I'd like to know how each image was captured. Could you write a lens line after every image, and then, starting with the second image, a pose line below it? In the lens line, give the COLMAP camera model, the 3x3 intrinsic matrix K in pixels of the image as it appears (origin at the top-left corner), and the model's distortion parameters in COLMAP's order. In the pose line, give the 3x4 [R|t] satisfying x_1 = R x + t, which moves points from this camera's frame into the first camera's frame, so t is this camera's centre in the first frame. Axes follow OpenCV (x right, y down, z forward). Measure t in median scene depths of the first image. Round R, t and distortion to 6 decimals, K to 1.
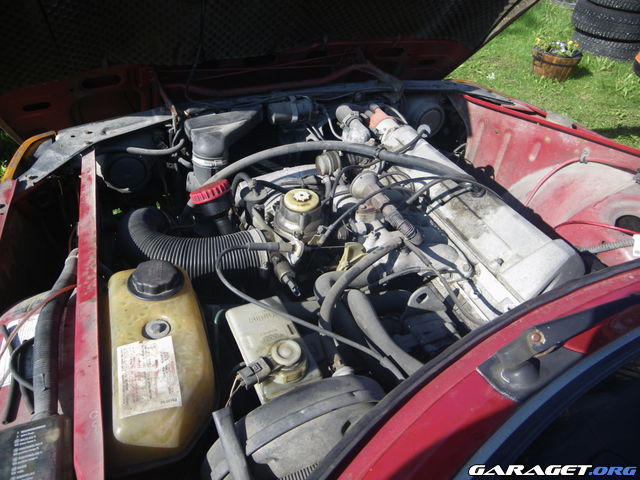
lens RADIAL K [[514.0, 0, 315.4], [0, 514.0, 239.3], [0, 0, 1]] dist [-0.003883, -0.002996]
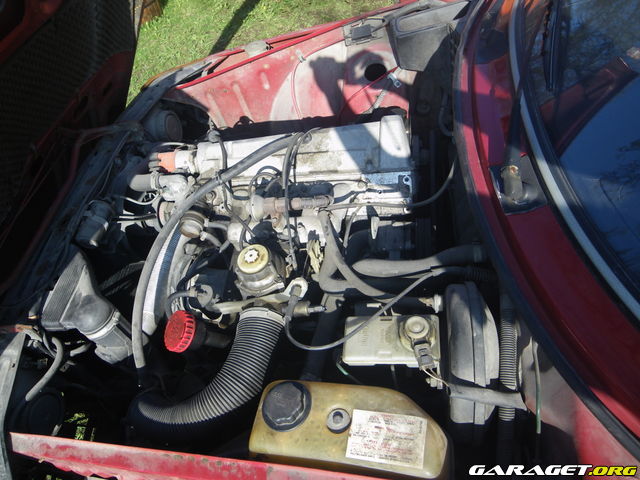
lens RADIAL K [[514.0, 0, 315.4], [0, 514.0, 239.3], [0, 0, 1]] dist [-0.003883, -0.002996]
pose [[0.480433, -0.783791, 0.393518, -0.273800], [0.726864, 0.606920, 0.321430, -0.270753], [-0.490768, 0.131608, 0.861293, 0.006112]]
